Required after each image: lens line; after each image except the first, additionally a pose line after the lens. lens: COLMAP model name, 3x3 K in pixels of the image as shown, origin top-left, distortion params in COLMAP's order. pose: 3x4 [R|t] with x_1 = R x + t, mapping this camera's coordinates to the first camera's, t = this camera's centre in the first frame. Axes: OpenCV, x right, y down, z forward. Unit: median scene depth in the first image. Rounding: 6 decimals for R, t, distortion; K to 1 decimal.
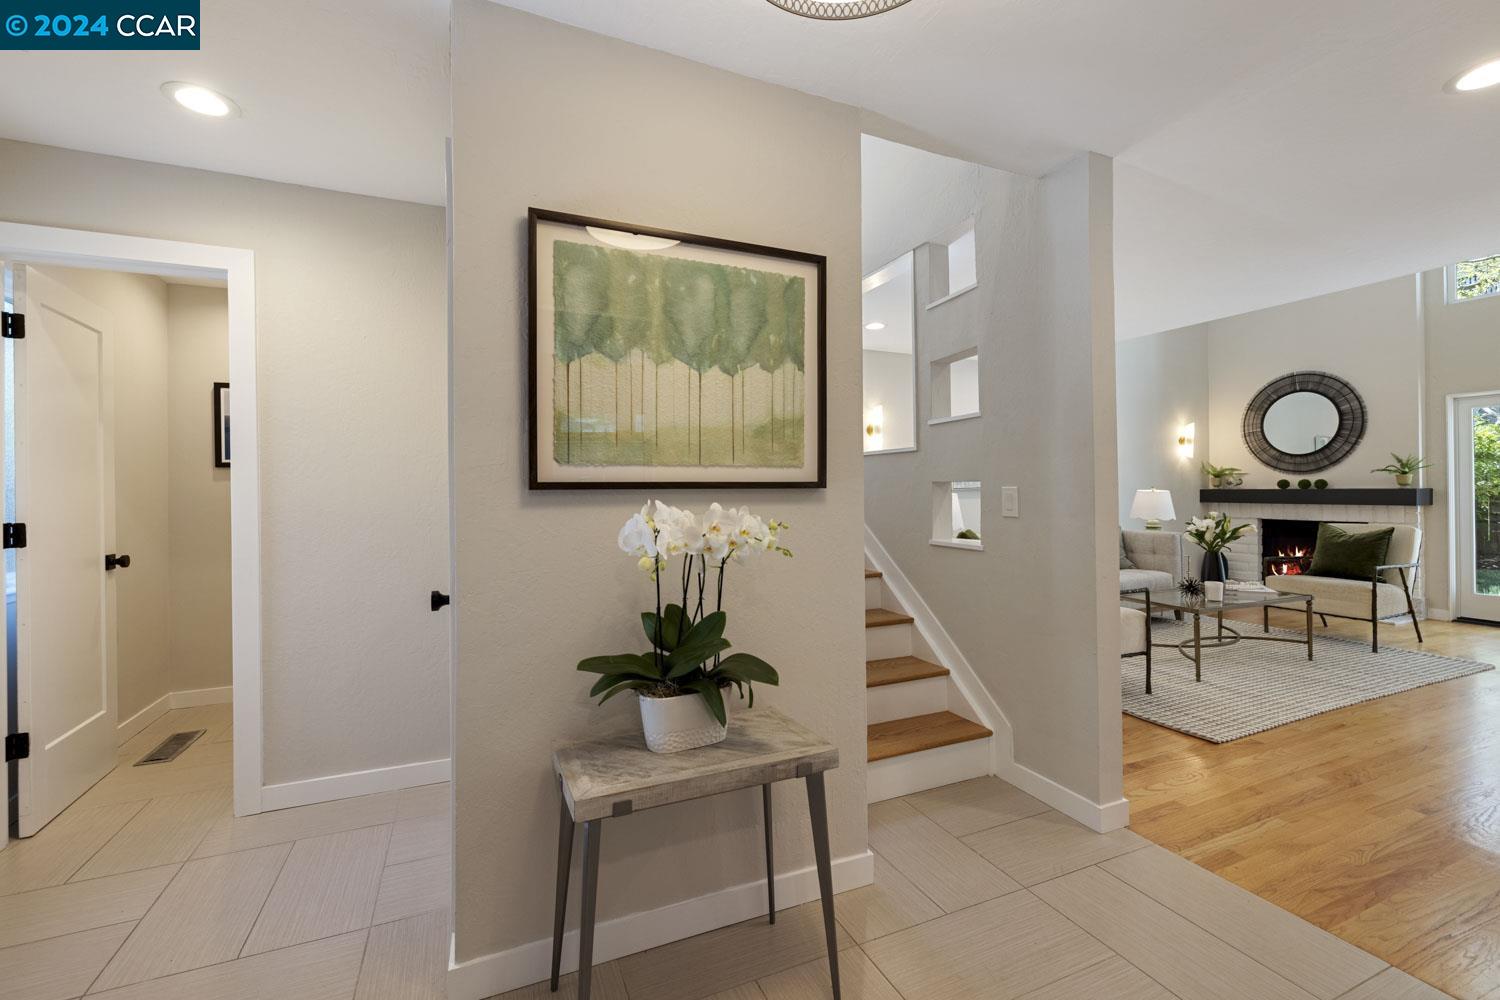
lens RADIAL K [[635.5, 0, 746.0], [0, 635.5, 493.1], [0, 0, 1]] dist [-0.002271, 0.000355]
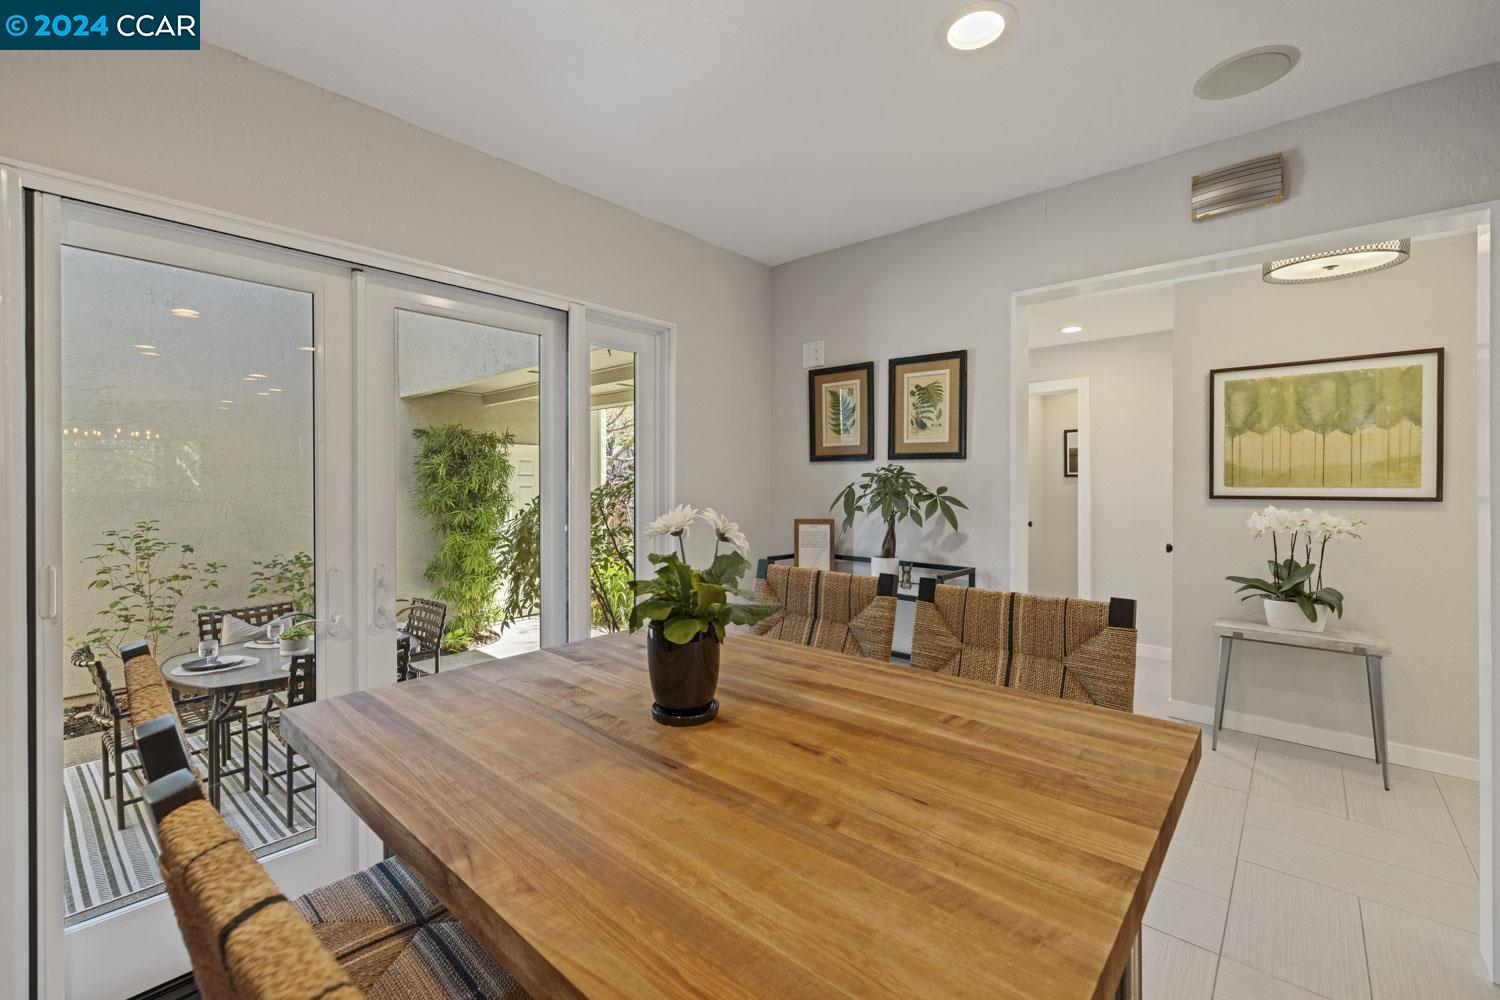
lens RADIAL K [[635.5, 0, 739.1], [0, 635.5, 484.7], [0, 0, 1]] dist [-0.002271, 0.000355]
pose [[0.432542, 0.009885, -0.901560, 0.844598], [-0.005775, 0.999950, 0.008193, -0.056507], [0.901595, 0.001663, 0.432577, -1.279303]]
